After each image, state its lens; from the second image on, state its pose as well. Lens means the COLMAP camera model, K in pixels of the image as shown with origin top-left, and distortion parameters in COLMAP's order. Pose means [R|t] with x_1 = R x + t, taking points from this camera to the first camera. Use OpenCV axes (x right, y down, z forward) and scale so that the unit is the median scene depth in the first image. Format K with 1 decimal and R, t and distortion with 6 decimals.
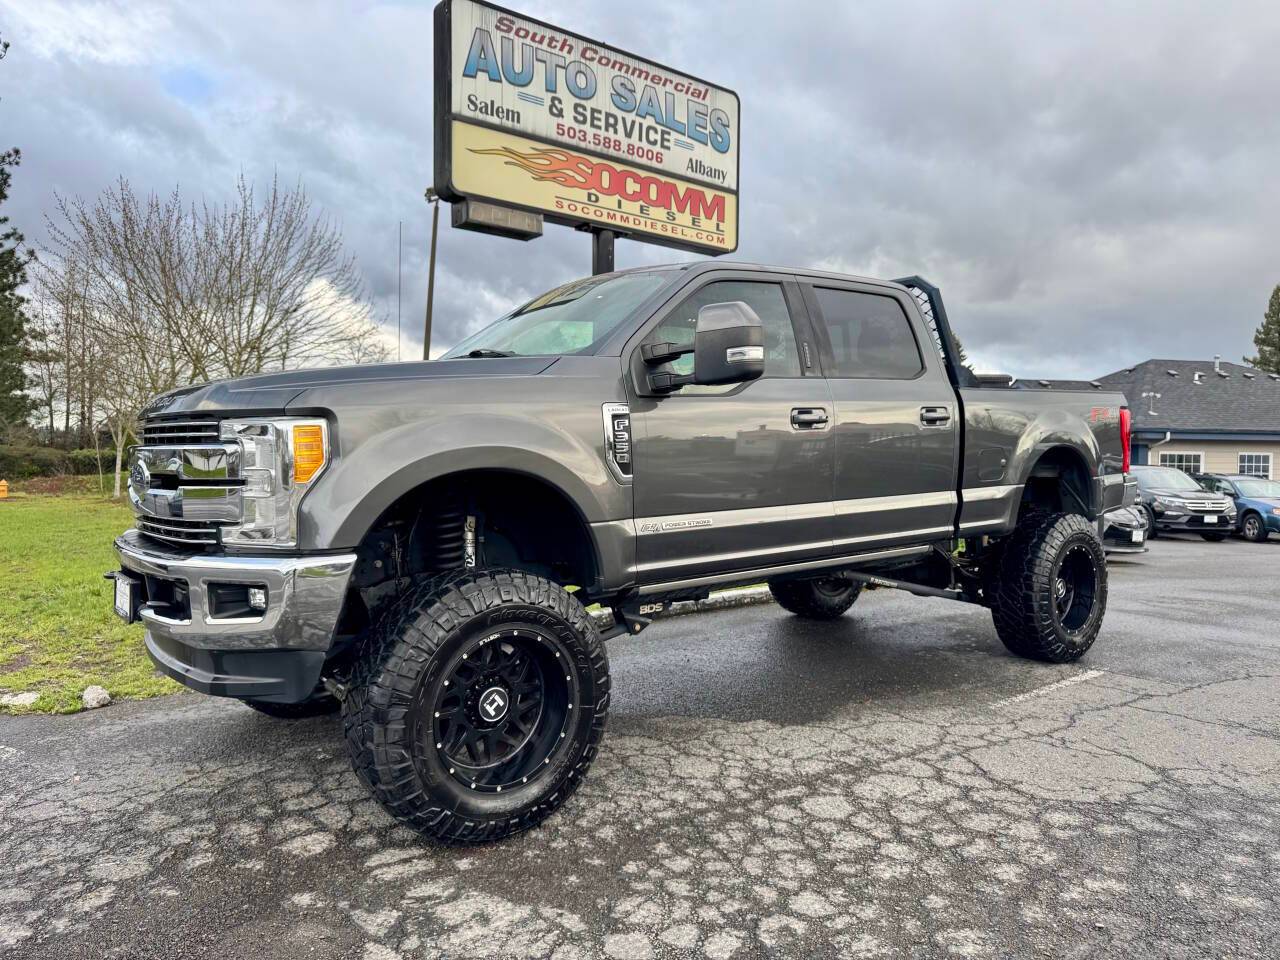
lens RADIAL K [[886.2, 0, 646.4], [0, 886.2, 488.4], [0, 0, 1]] dist [0.074859, -0.083349]
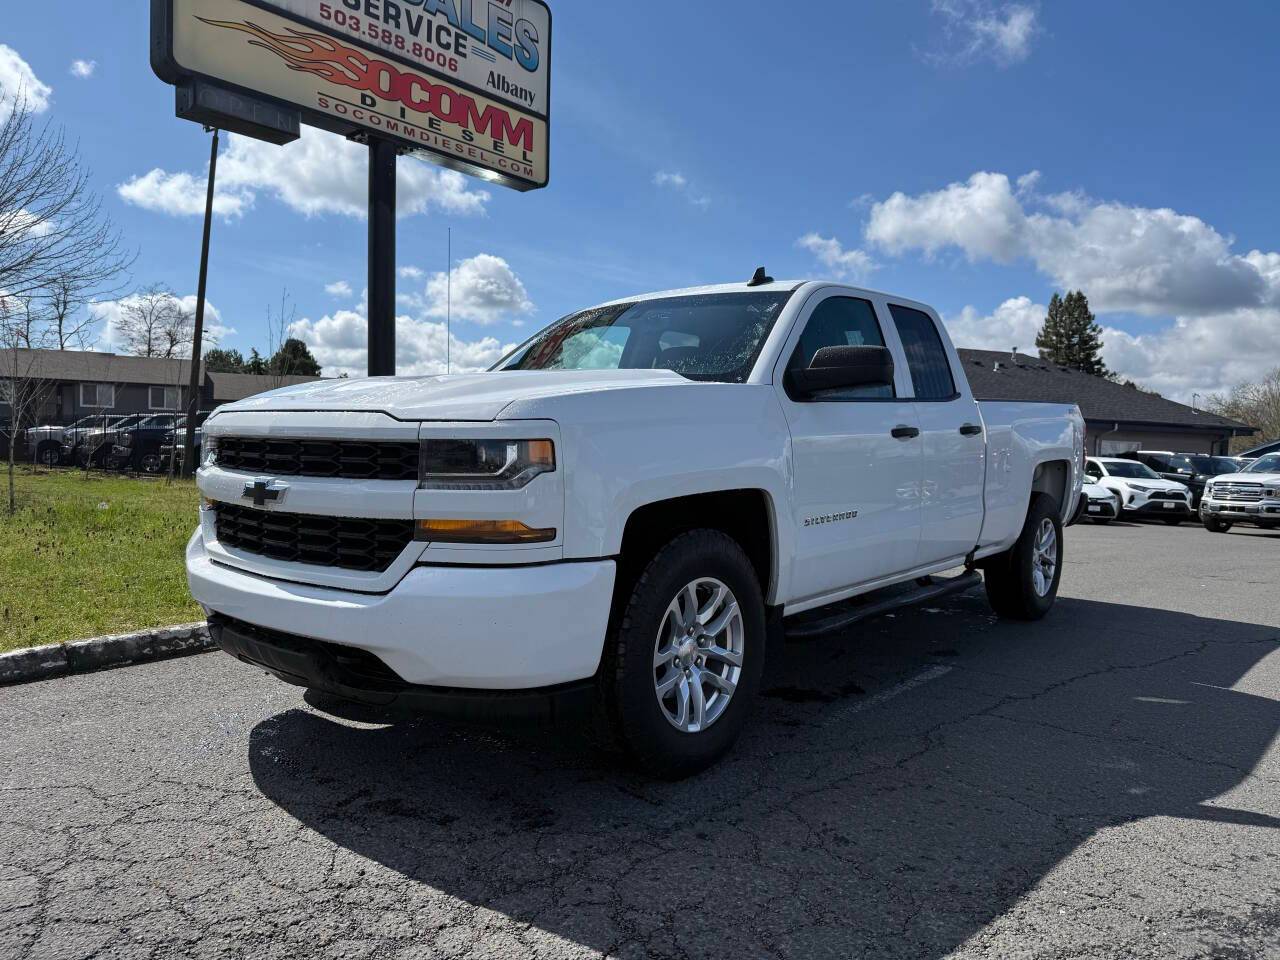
lens RADIAL K [[887.8, 0, 640.0], [0, 887.8, 480.0], [0, 0, 1]] dist [0.008550, -0.002264]
pose [[0.983821, 0.009511, 0.178903, 0.042366], [-0.011241, 0.999899, 0.008656, 0.015301], [-0.178803, -0.010527, 0.983829, 0.135714]]
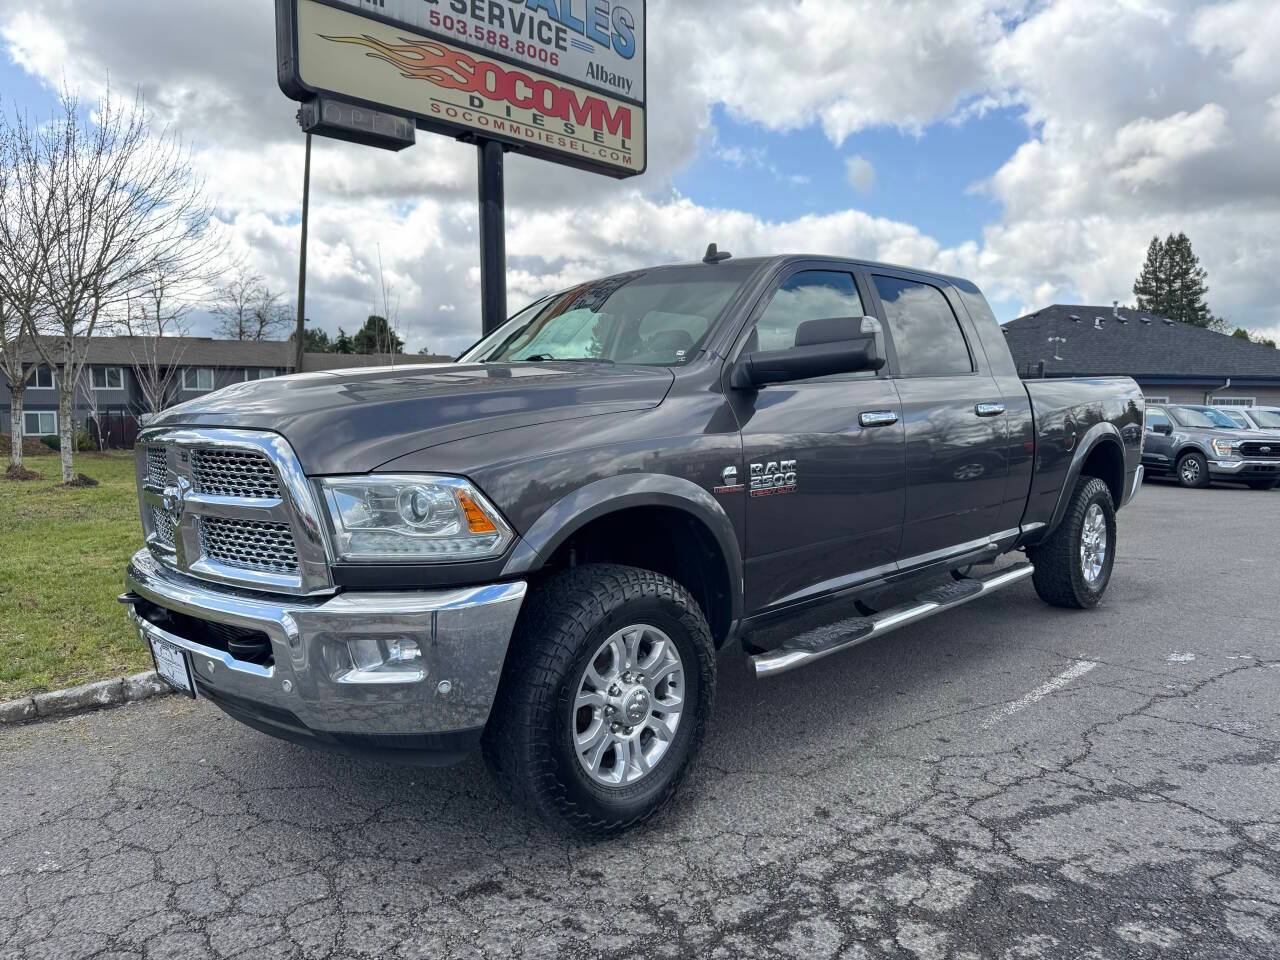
lens RADIAL K [[892.5, 0, 642.0], [0, 892.5, 476.5], [0, 0, 1]] dist [0.011637, -0.003712]
pose [[0.995155, -0.017856, 0.096686, 0.008116], [0.013657, 0.998942, 0.043913, -0.004802], [-0.097368, -0.042380, 0.994346, 0.119102]]
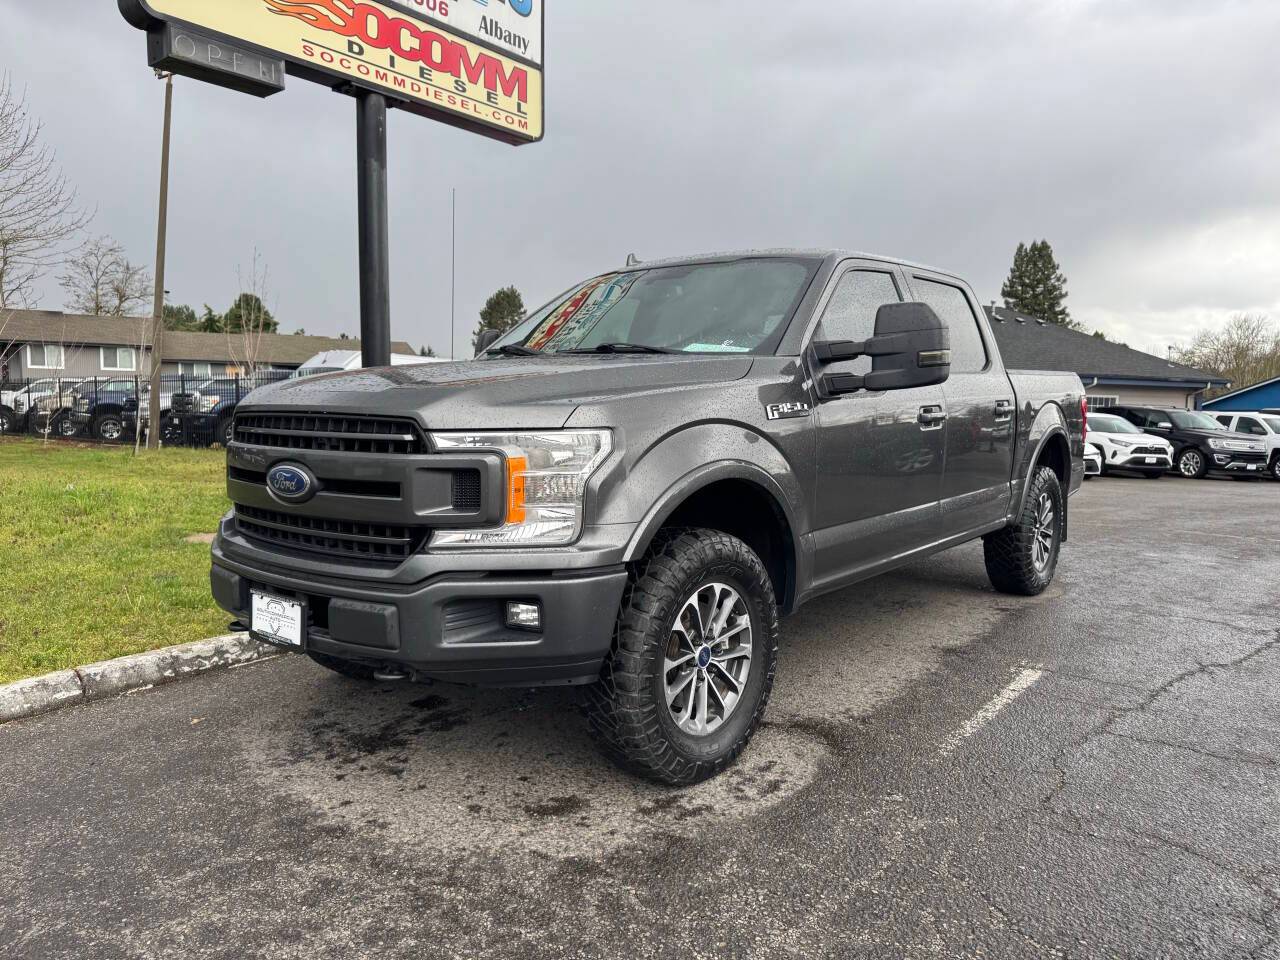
lens RADIAL K [[894.2, 0, 636.0], [0, 894.2, 473.4], [0, 0, 1]] dist [0.005675, 0.005854]
pose [[0.976910, -0.011375, 0.213347, 0.006710], [0.000180, 0.998625, 0.052420, -0.001746], [-0.213649, -0.051172, 0.975569, 0.174406]]
